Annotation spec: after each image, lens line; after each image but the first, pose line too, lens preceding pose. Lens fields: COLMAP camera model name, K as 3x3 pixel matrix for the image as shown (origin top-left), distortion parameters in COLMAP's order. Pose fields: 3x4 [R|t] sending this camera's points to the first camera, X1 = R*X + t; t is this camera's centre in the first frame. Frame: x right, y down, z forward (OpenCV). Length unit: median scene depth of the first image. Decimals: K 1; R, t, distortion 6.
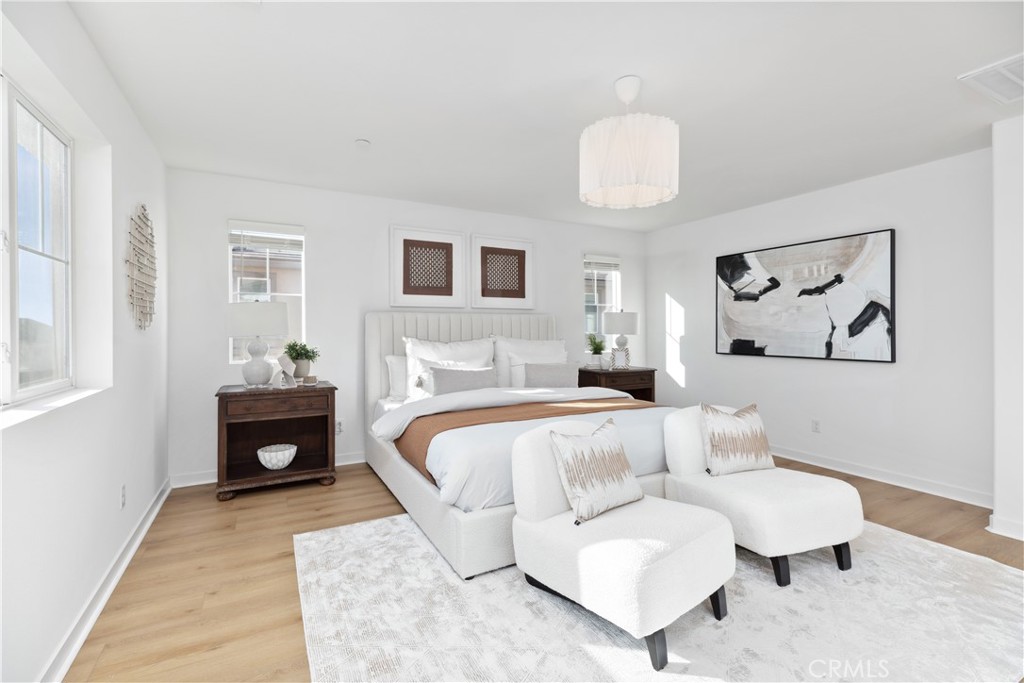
lens RADIAL K [[454.2, 0, 511.7], [0, 454.2, 334.4], [0, 0, 1]] dist [0.006700, -0.001274]
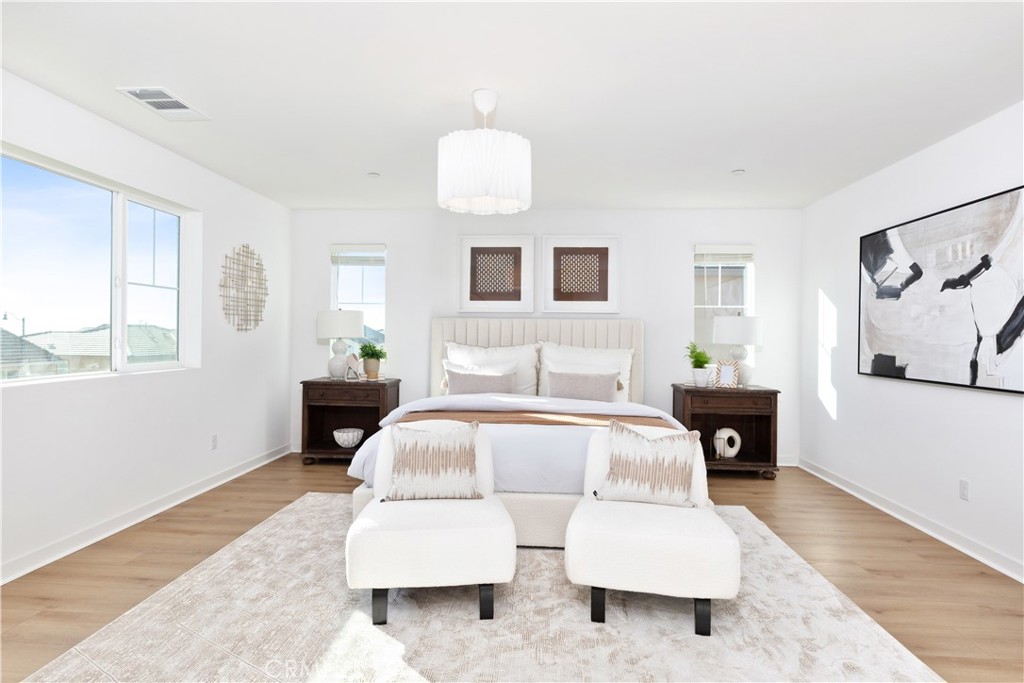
lens RADIAL K [[544.2, 0, 507.9], [0, 544.2, 338.9], [0, 0, 1]] dist [-0.002865, 0.001235]
pose [[0.844318, 0.015218, -0.535627, 0.545942], [-0.018928, 0.999820, -0.001431, -0.000793], [0.535509, 0.011347, 0.844453, -0.001032]]
